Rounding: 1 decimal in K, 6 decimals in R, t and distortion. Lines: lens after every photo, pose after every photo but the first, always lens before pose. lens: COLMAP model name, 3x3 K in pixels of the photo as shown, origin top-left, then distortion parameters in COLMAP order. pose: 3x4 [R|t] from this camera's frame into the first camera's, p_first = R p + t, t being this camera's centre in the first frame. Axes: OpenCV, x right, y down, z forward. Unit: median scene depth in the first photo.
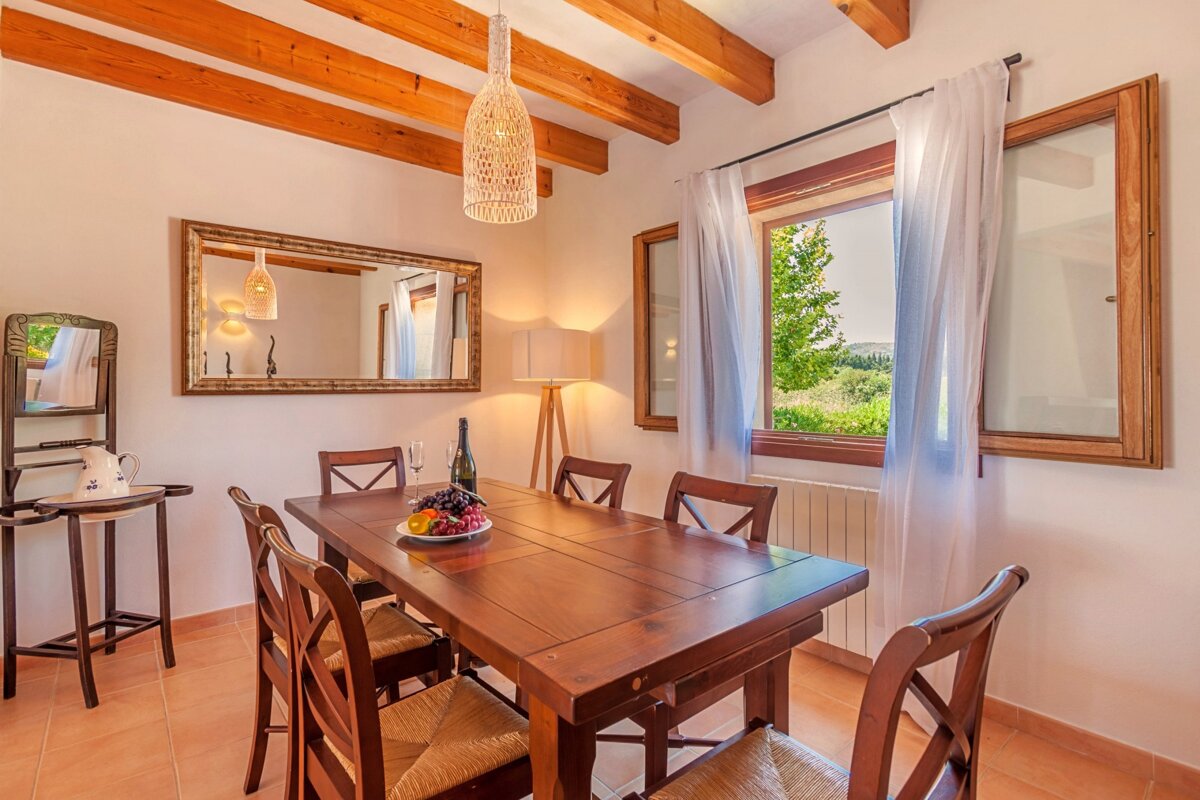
lens RADIAL K [[564.4, 0, 607.1], [0, 564.4, 400.1], [0, 0, 1]] dist [-0.003306, -0.000282]
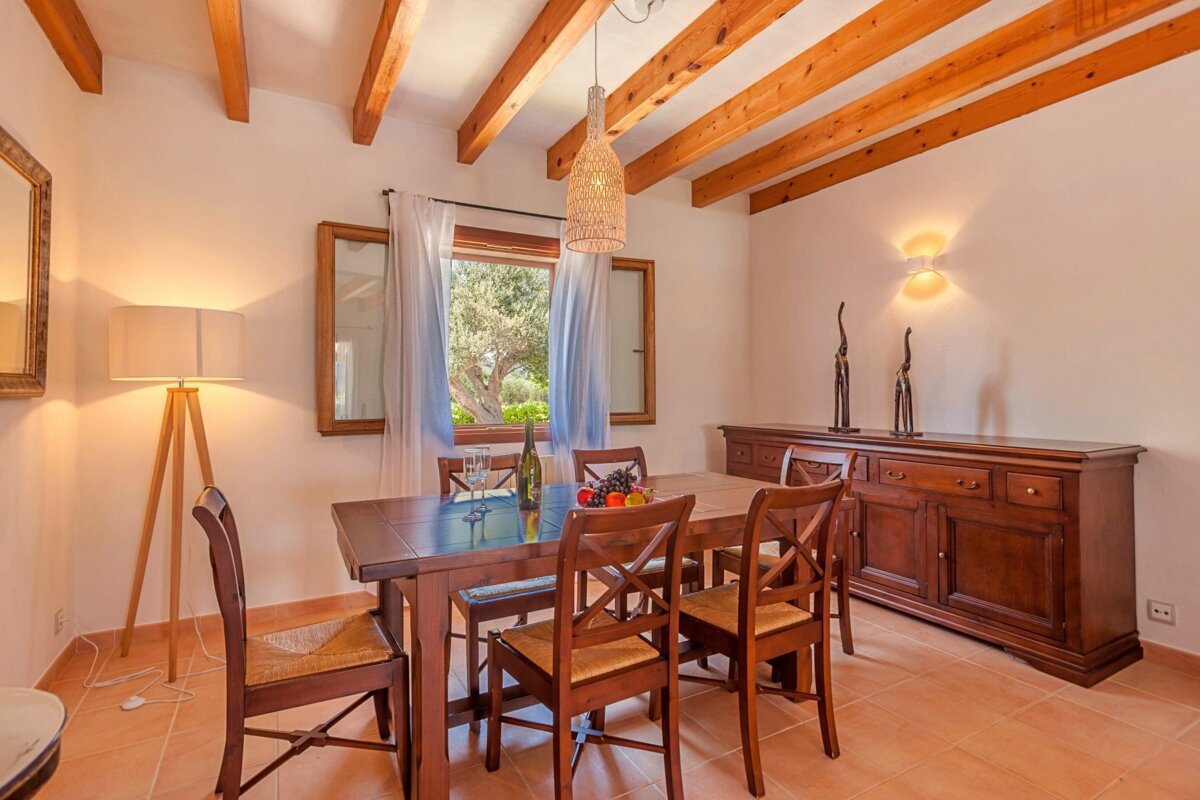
lens RADIAL K [[568.2, 0, 594.2], [0, 568.2, 379.0], [0, 0, 1]] dist [0.015846, 0.000047]
pose [[0.216256, 0.024859, 0.976020, -0.872176], [0.025032, 0.999206, -0.030995, -0.002957], [-0.976016, 0.031135, 0.215462, 0.455751]]
